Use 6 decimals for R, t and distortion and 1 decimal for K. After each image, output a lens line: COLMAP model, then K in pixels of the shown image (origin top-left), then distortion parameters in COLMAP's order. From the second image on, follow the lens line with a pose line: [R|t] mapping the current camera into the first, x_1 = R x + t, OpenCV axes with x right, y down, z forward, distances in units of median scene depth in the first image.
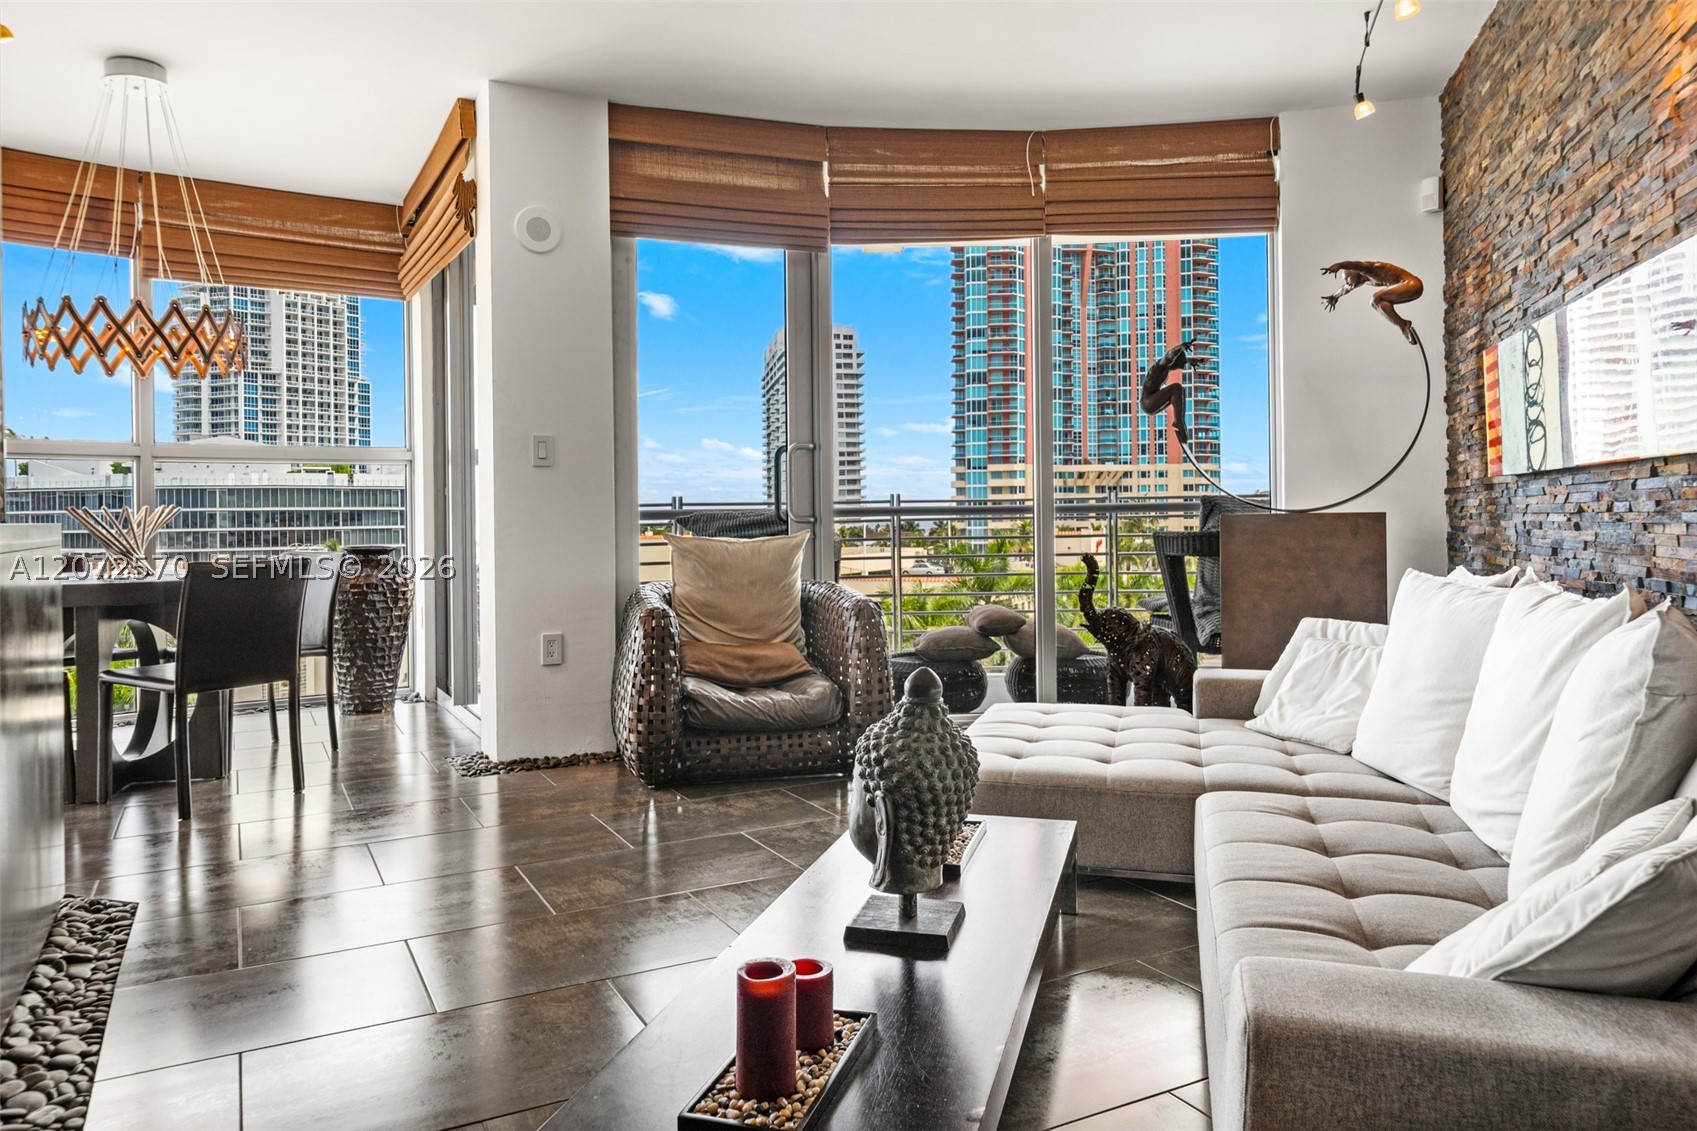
lens RADIAL K [[1137.2, 0, 812.5], [0, 1137.2, 510.0], [0, 0, 1]] dist [0.006605, 0.005226]
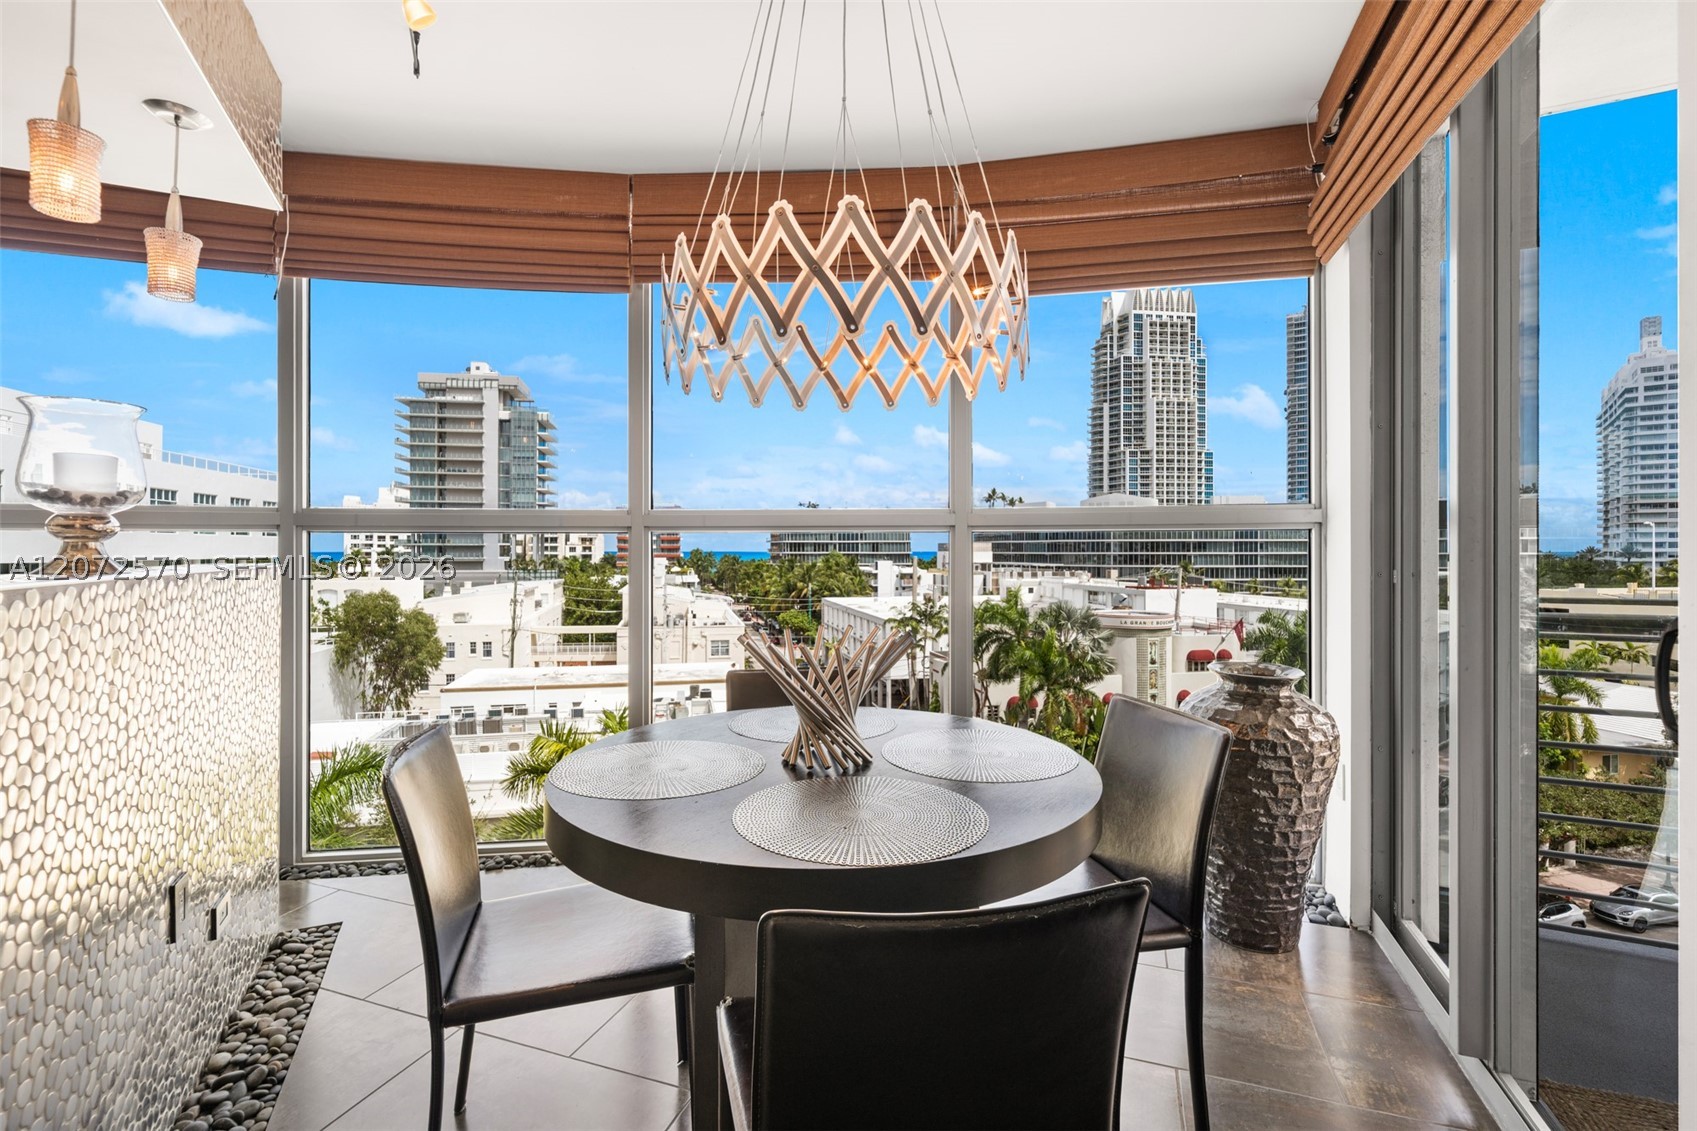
lens RADIAL K [[773.6, 0, 844.3], [0, 773.6, 551.4], [0, 0, 1]] dist [0.001934, 0.000756]
pose [[0.686232, 0.013266, -0.727262, -0.299977], [-0.003046, 0.999877, 0.015365, -0.045263], [0.727377, -0.008329, 0.686188, 0.692567]]
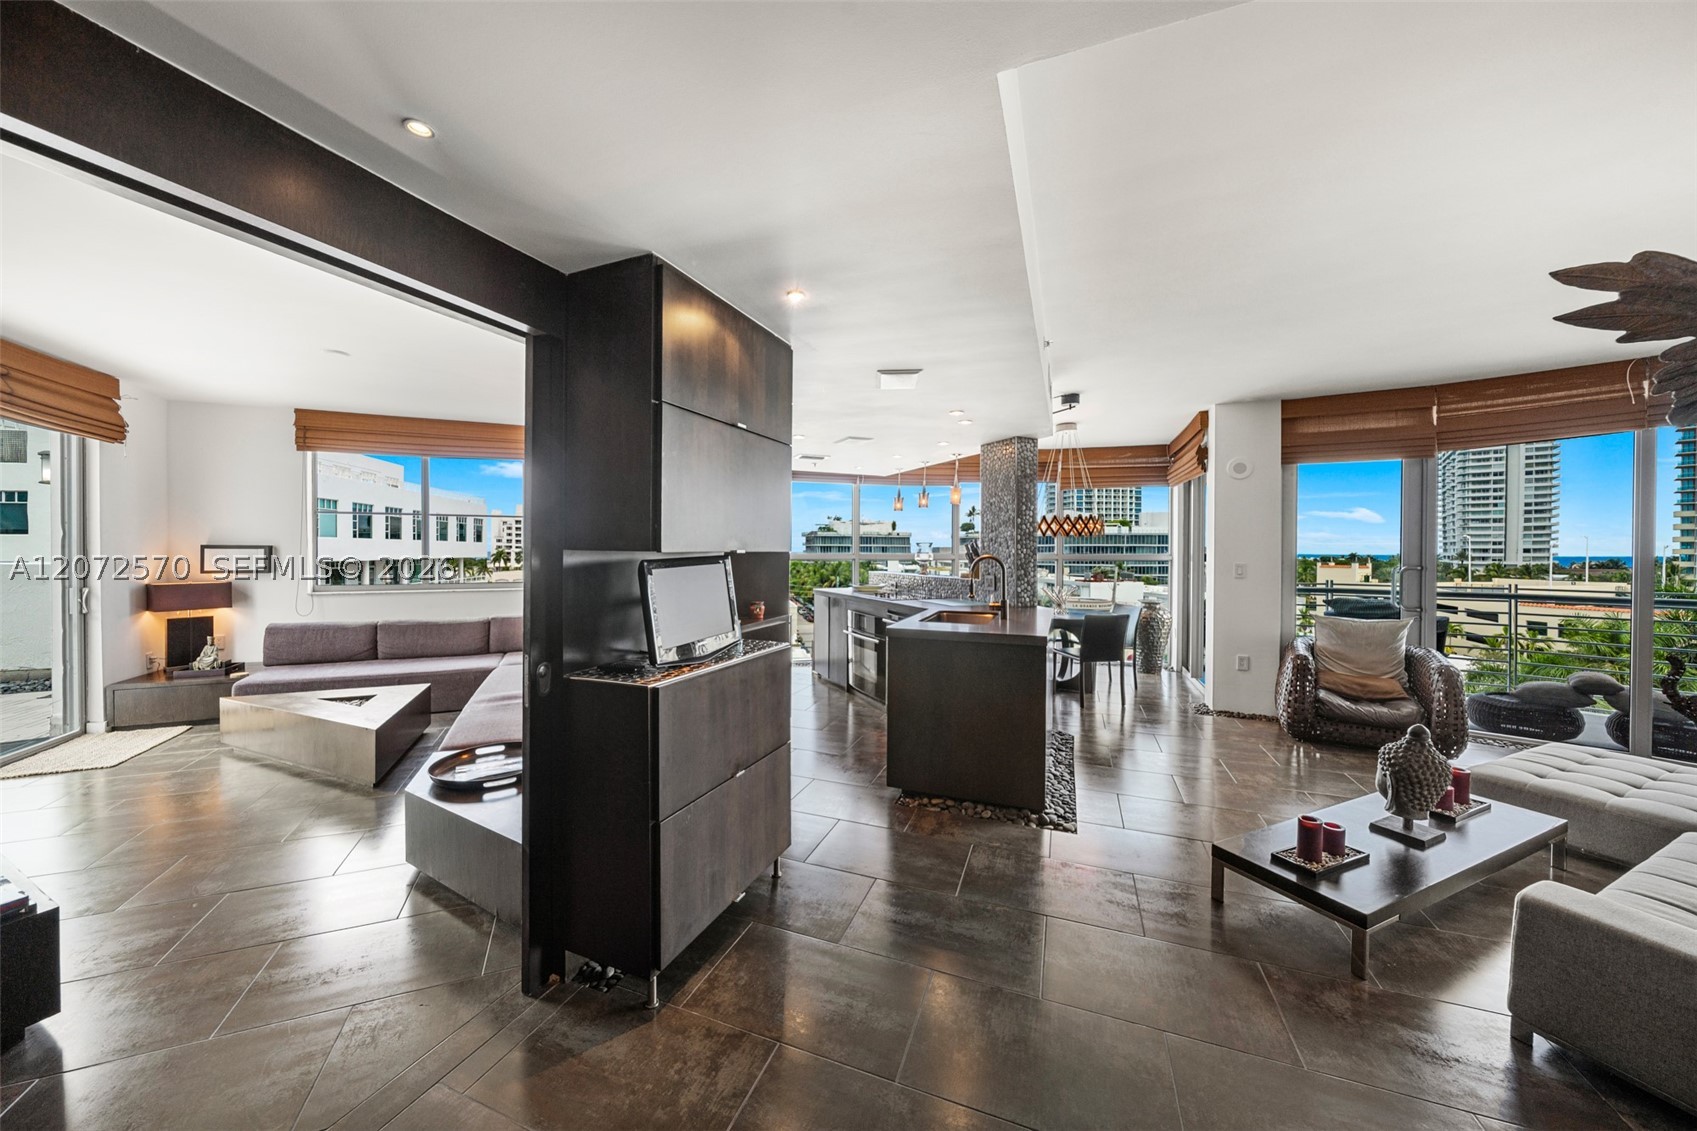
lens RADIAL K [[583.6, 0, 844.2], [0, 583.6, 557.6], [0, 0, 1]] dist [-0.002543, -0.000122]
pose [[0.667072, 0.022233, -0.744662, 0.079998], [-0.006682, 0.999693, 0.023862, -0.093214], [0.744963, -0.010943, 0.667016, -0.277213]]
